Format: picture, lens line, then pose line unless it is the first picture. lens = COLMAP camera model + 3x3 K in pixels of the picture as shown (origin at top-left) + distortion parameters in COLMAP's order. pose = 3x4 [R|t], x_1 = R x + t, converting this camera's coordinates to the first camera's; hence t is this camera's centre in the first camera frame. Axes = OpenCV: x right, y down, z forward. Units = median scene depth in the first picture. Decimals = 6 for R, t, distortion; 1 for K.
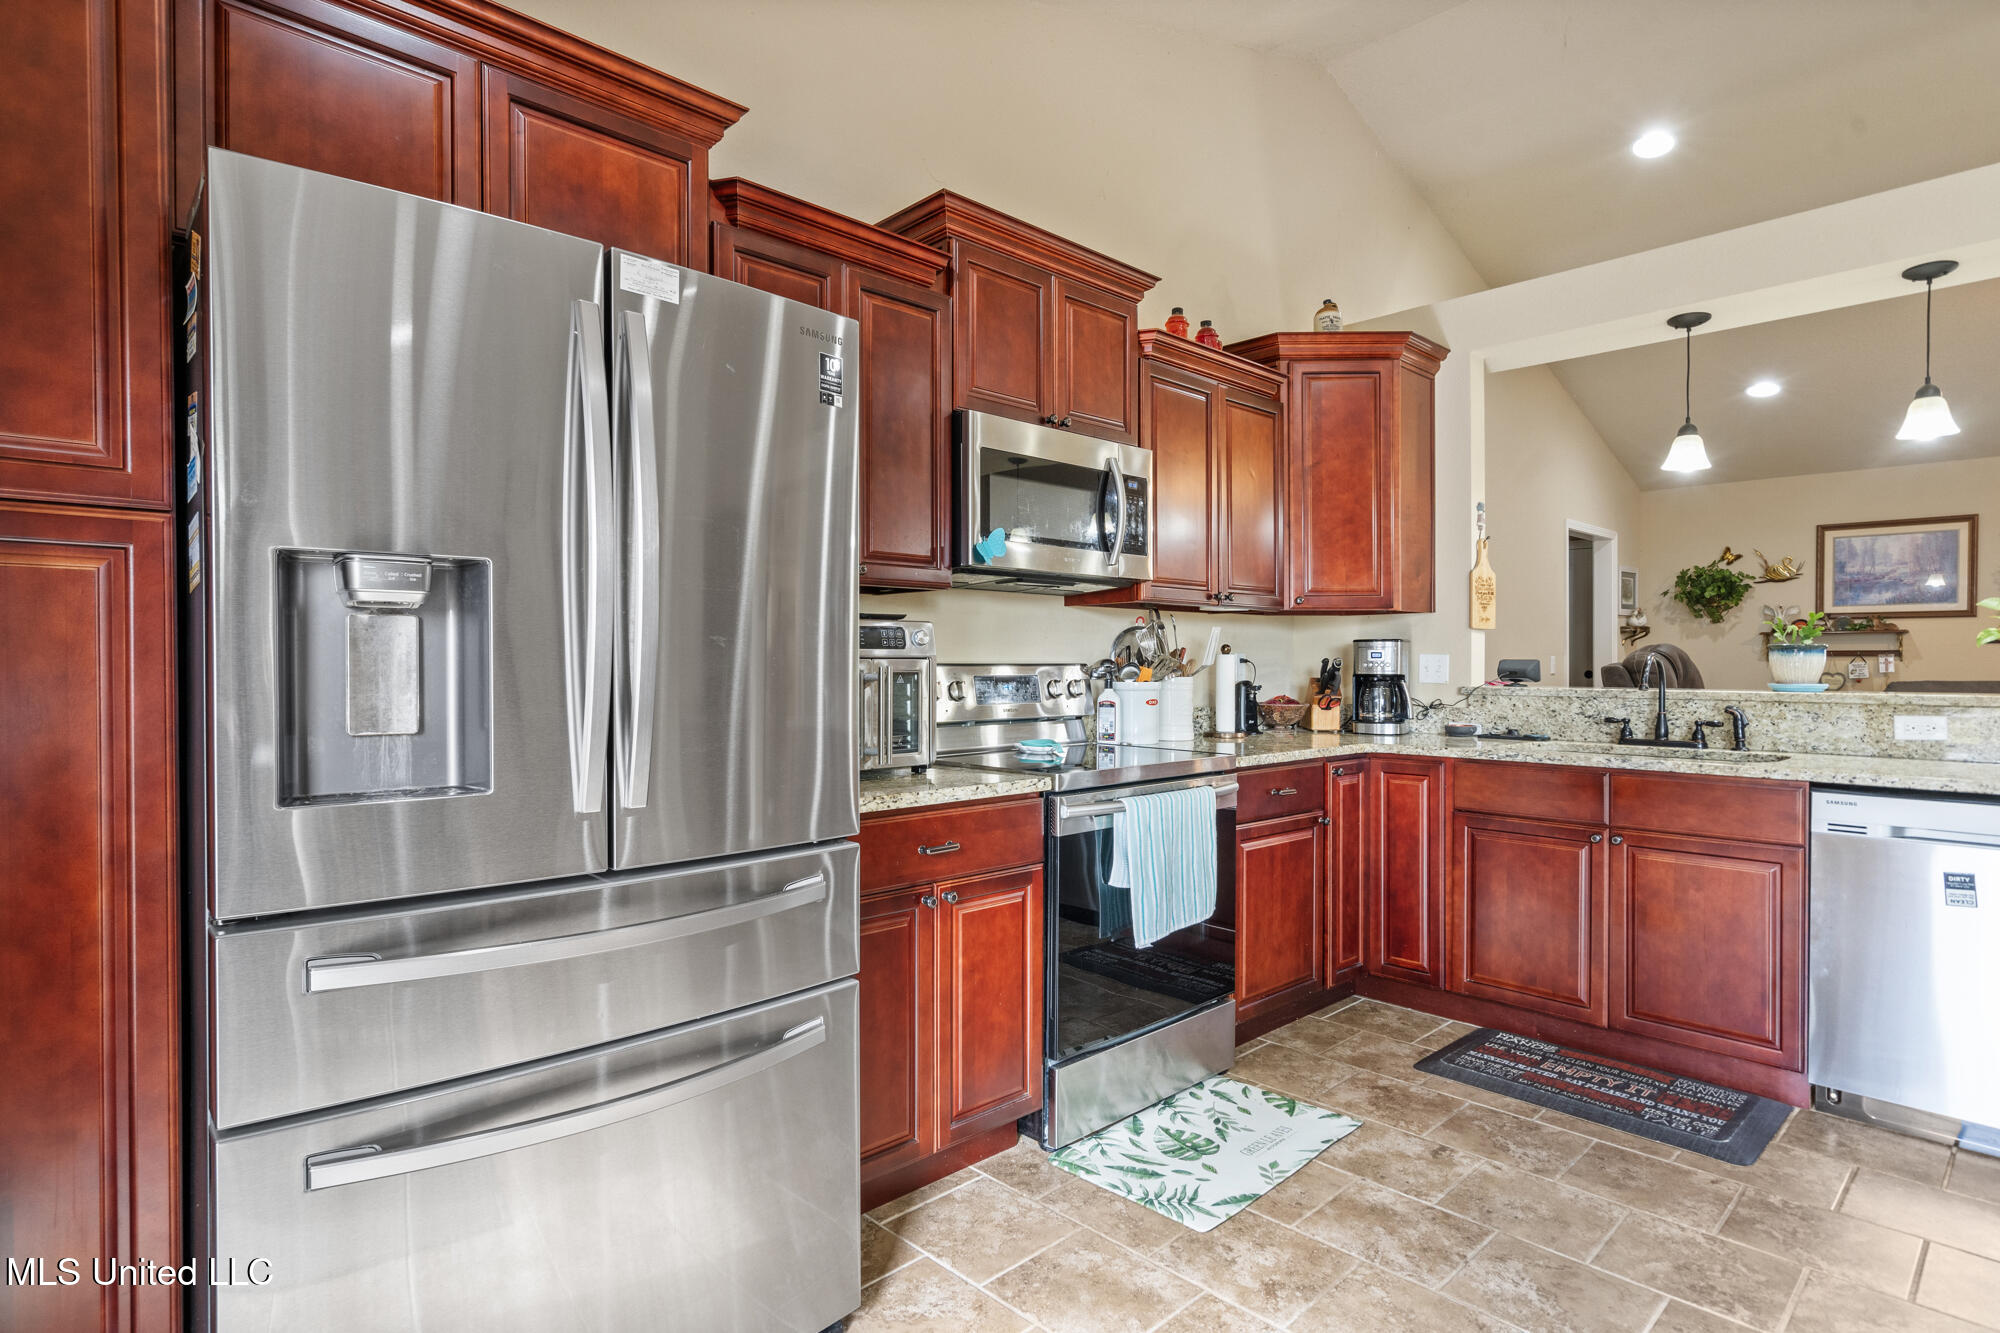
lens RADIAL K [[1045.3, 0, 987.4], [0, 1045.3, 671.4], [0, 0, 1]] dist [-0.001061, 0.000992]
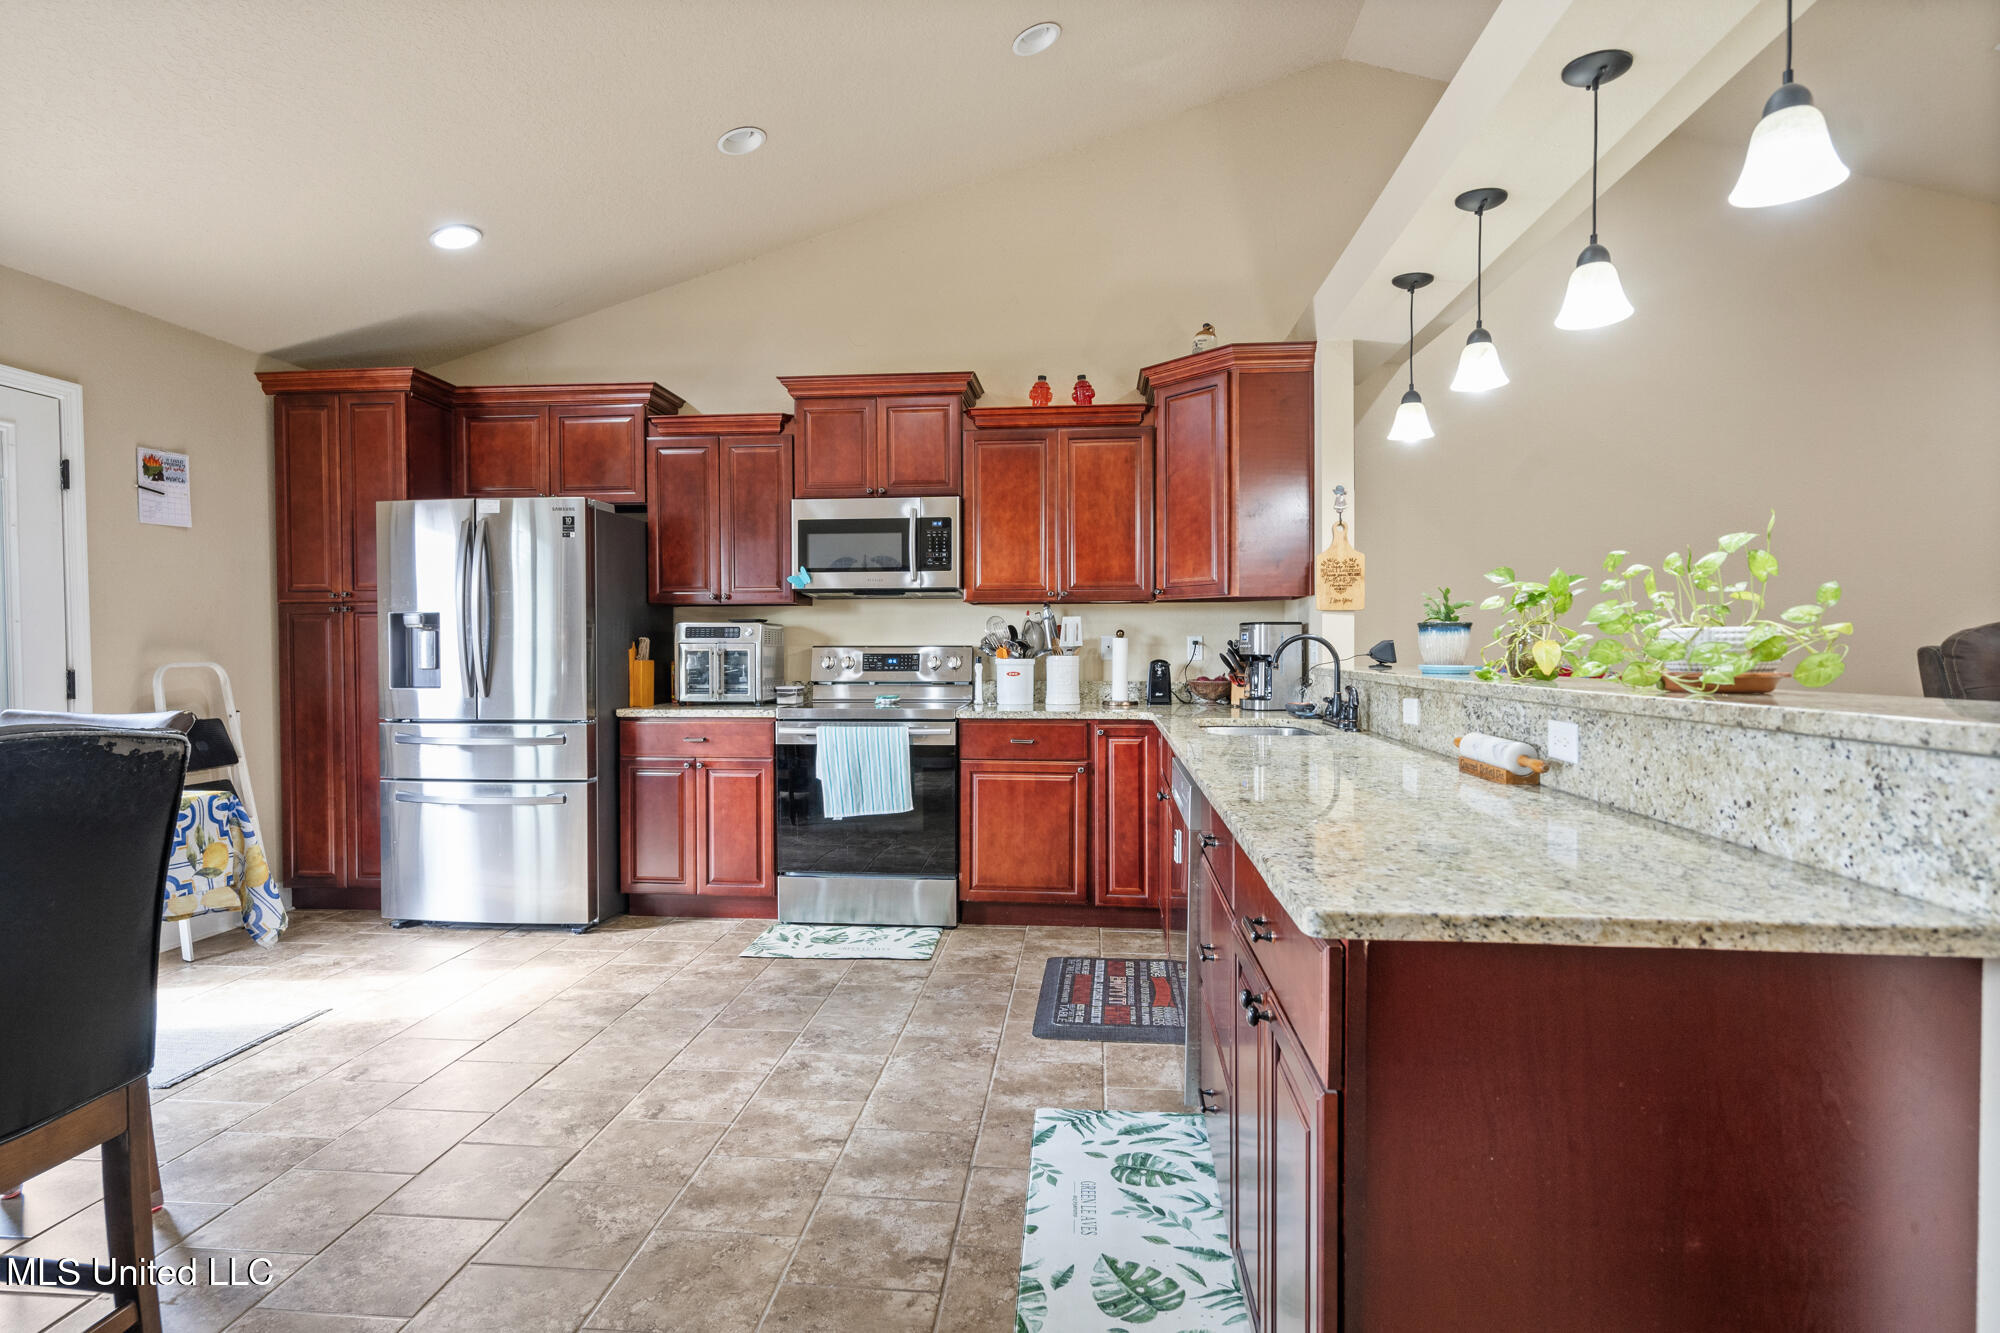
lens RADIAL K [[1045.3, 0, 987.4], [0, 1045.3, 671.4], [0, 0, 1]] dist [-0.001061, 0.000992]
pose [[0.651994, 0.015784, -0.758060, 1.467025], [-0.004773, 0.999849, 0.016714, 0.004249], [0.758209, -0.007279, 0.651970, 0.110577]]
